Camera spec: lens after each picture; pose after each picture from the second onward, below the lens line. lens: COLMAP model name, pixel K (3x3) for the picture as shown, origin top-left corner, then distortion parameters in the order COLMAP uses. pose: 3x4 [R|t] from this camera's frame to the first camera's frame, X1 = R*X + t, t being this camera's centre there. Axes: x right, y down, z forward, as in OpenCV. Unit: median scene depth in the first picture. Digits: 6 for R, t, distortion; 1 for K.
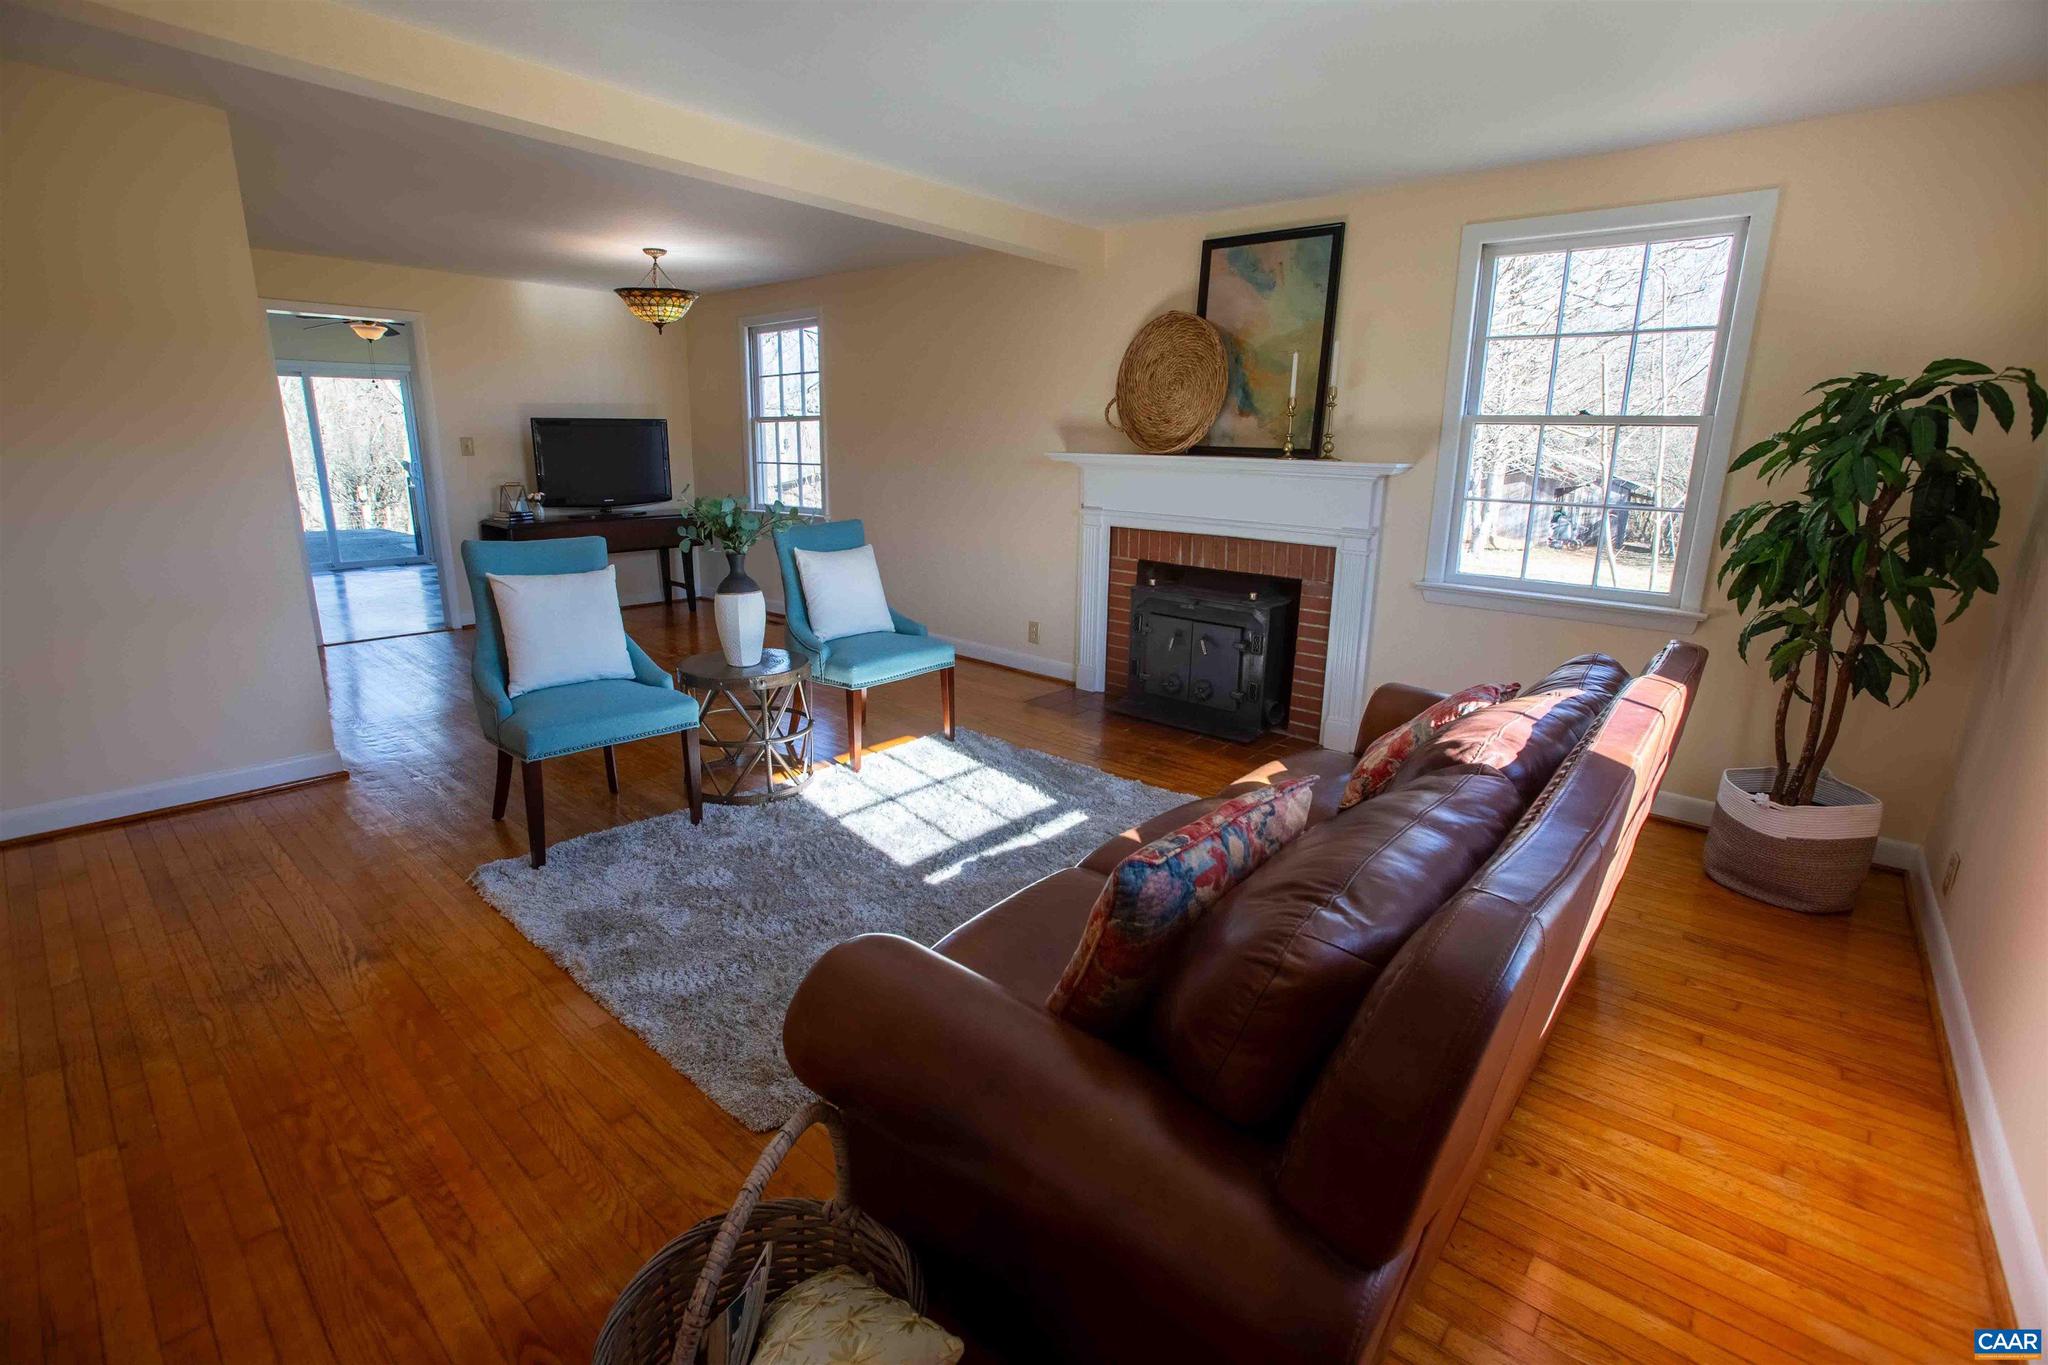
lens RADIAL K [[918.0, 0, 1021.0], [0, 918.0, 666.7], [0, 0, 1]] dist [-0.013495, 0.007119]
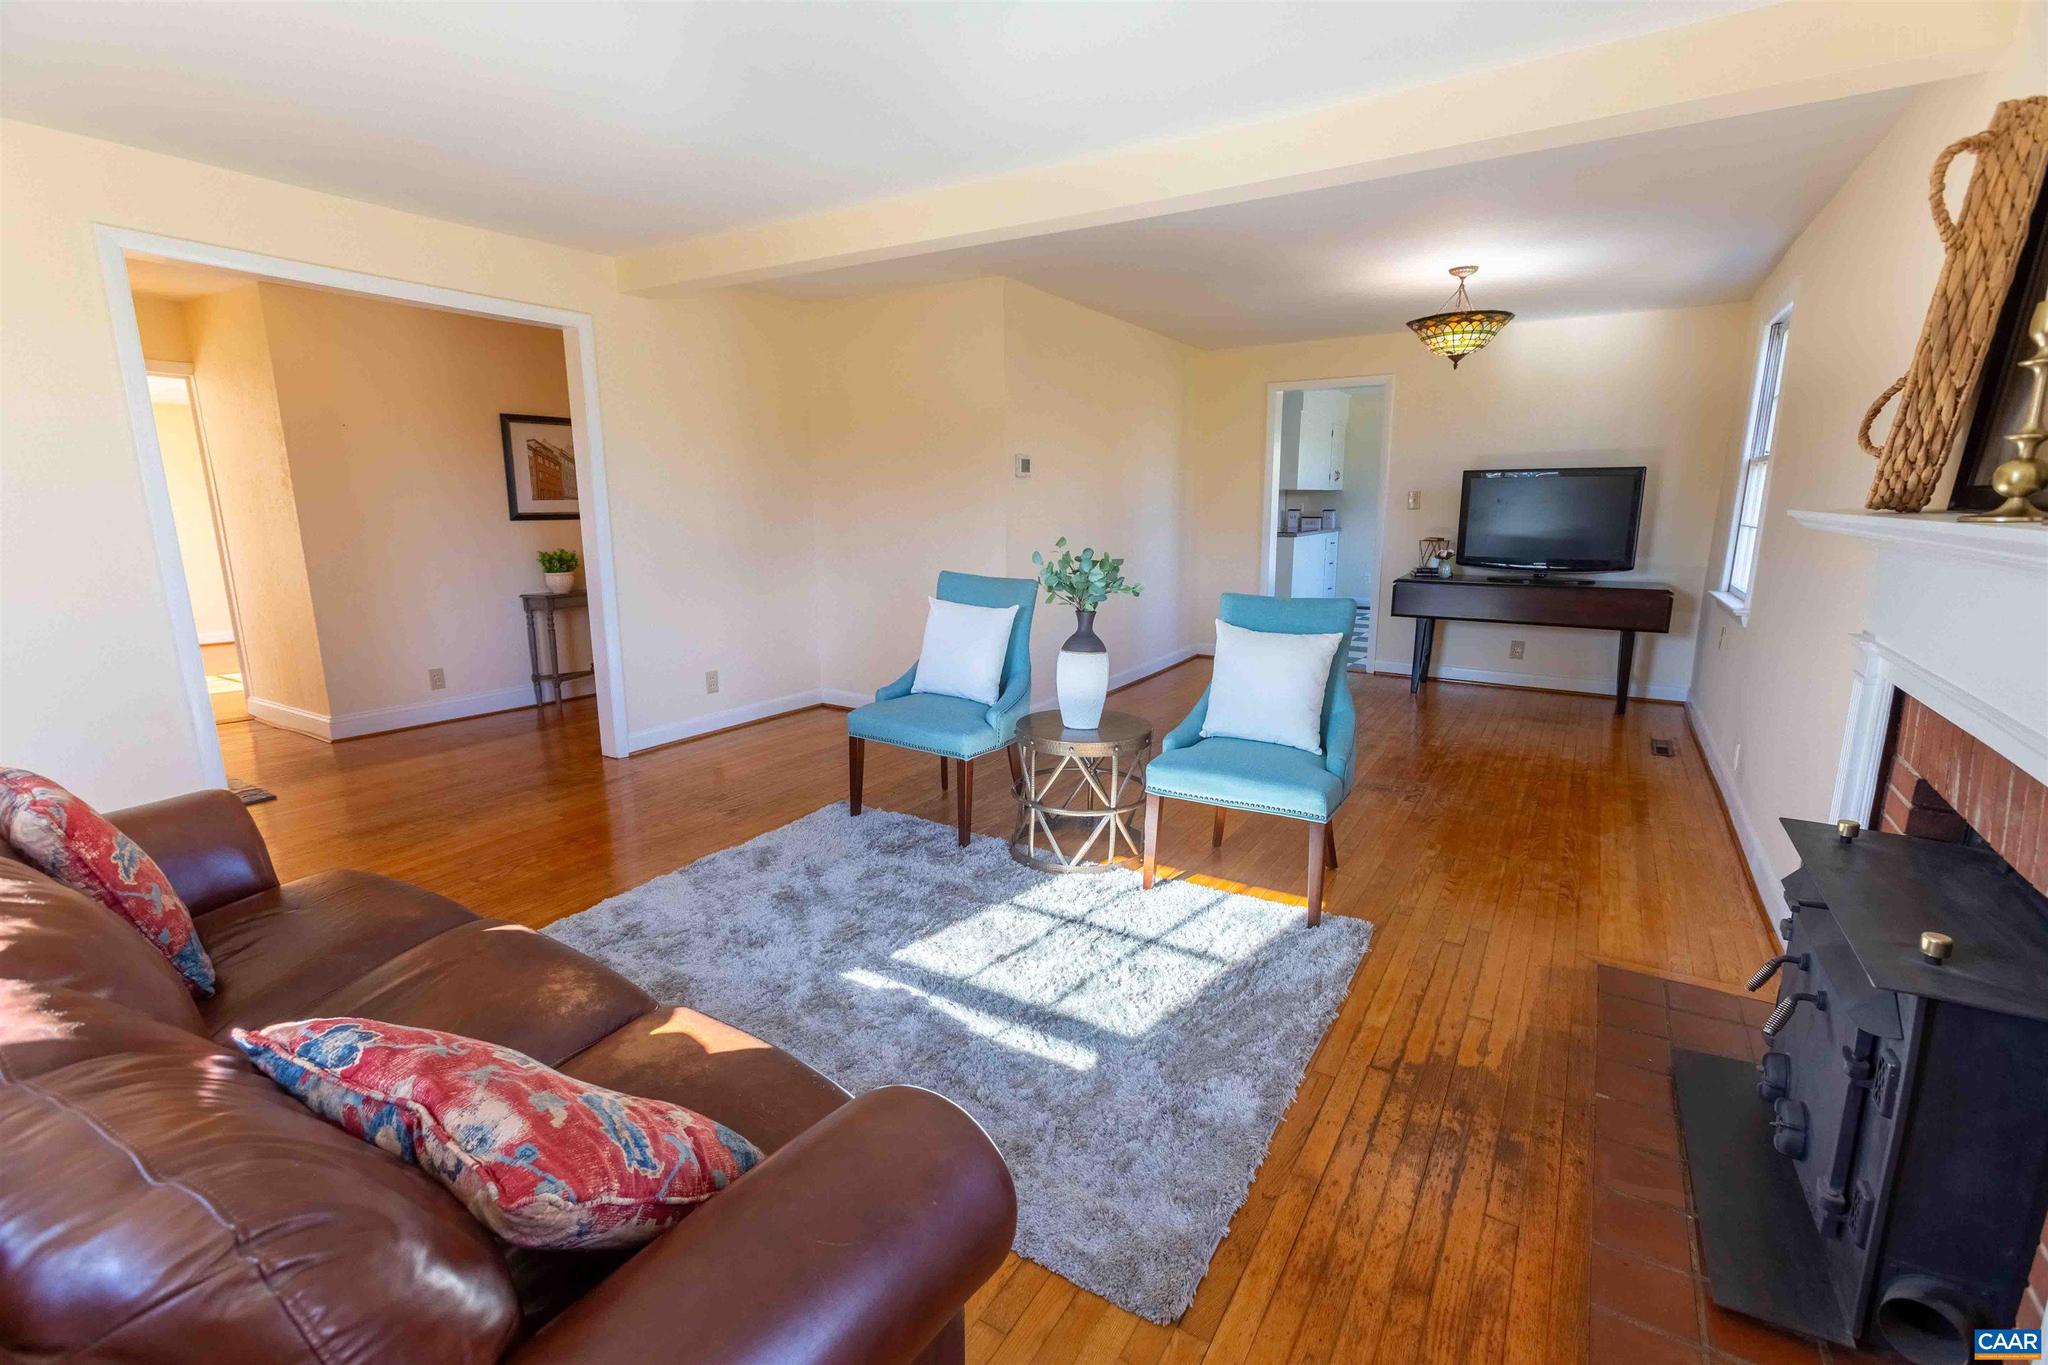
lens RADIAL K [[918.0, 0, 1051.0], [0, 918.0, 701.1], [0, 0, 1]] dist [-0.013495, 0.007119]
pose [[0.172875, 0.204769, -0.963423, 0.604597], [-0.227884, 0.959925, 0.163135, -0.175371], [0.958219, 0.191347, 0.212611, 0.752958]]
